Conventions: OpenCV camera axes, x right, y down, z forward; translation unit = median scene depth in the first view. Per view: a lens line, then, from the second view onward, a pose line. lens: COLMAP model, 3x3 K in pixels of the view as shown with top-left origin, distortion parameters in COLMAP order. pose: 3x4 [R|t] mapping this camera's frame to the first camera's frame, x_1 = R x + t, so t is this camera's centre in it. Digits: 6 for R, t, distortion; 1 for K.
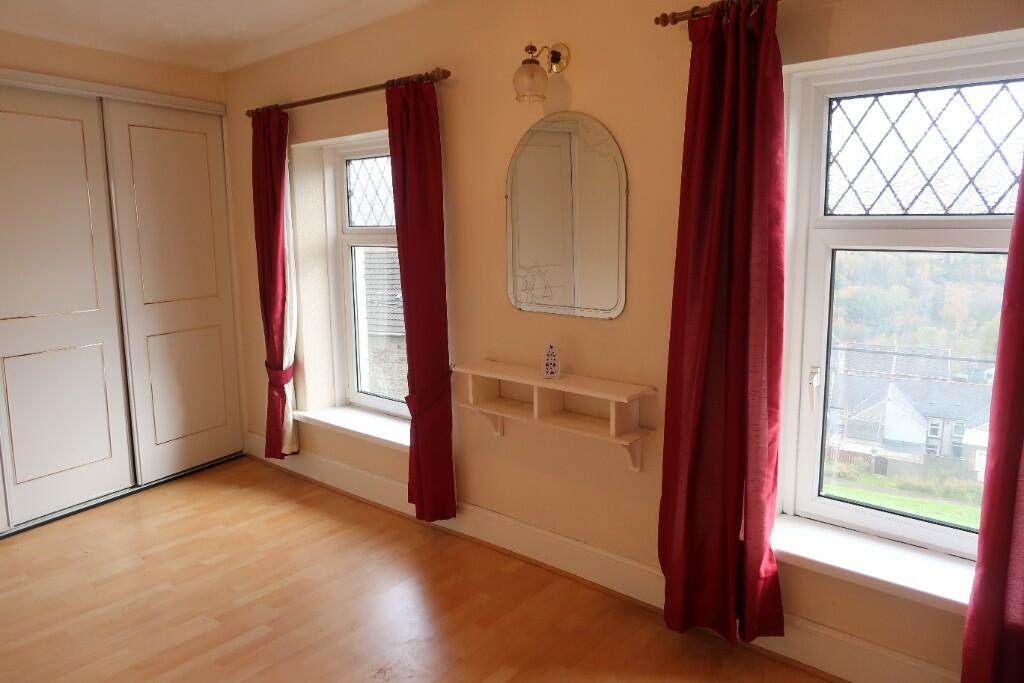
lens RADIAL K [[702.6, 0, 508.8], [0, 702.6, 330.2], [0, 0, 1]] dist [-0.032793, 0.010544]
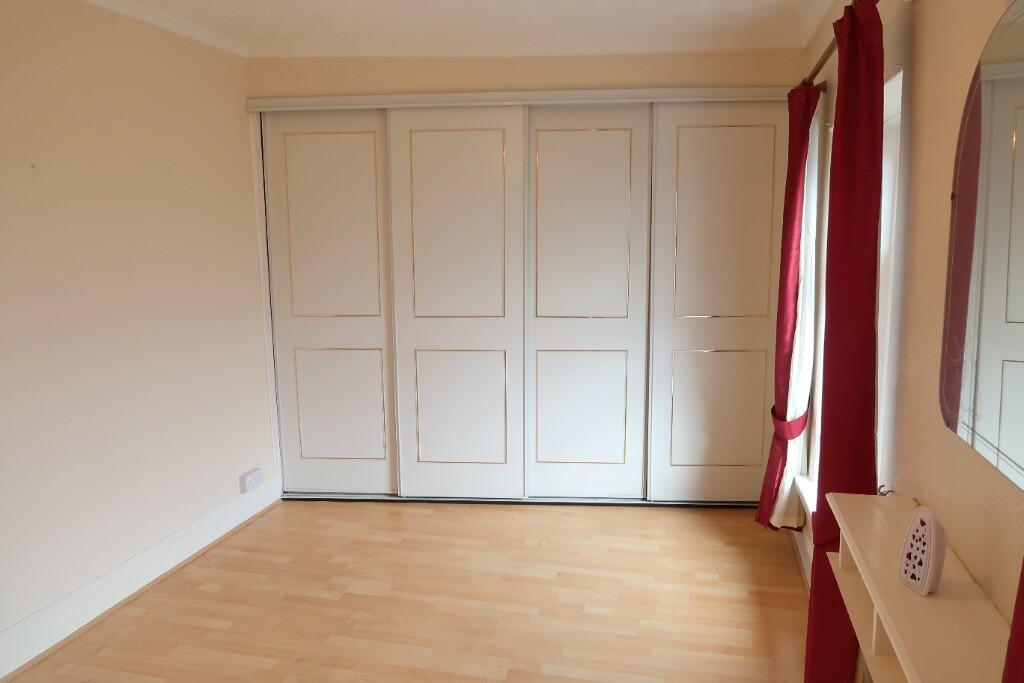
lens RADIAL K [[702.6, 0, 508.8], [0, 702.6, 330.2], [0, 0, 1]] dist [-0.032793, 0.010544]
pose [[0.442413, 0.134475, -0.886672, 0.238544], [-0.128977, 0.987956, 0.085482, -0.076507], [0.887488, 0.076541, 0.454429, 0.395711]]
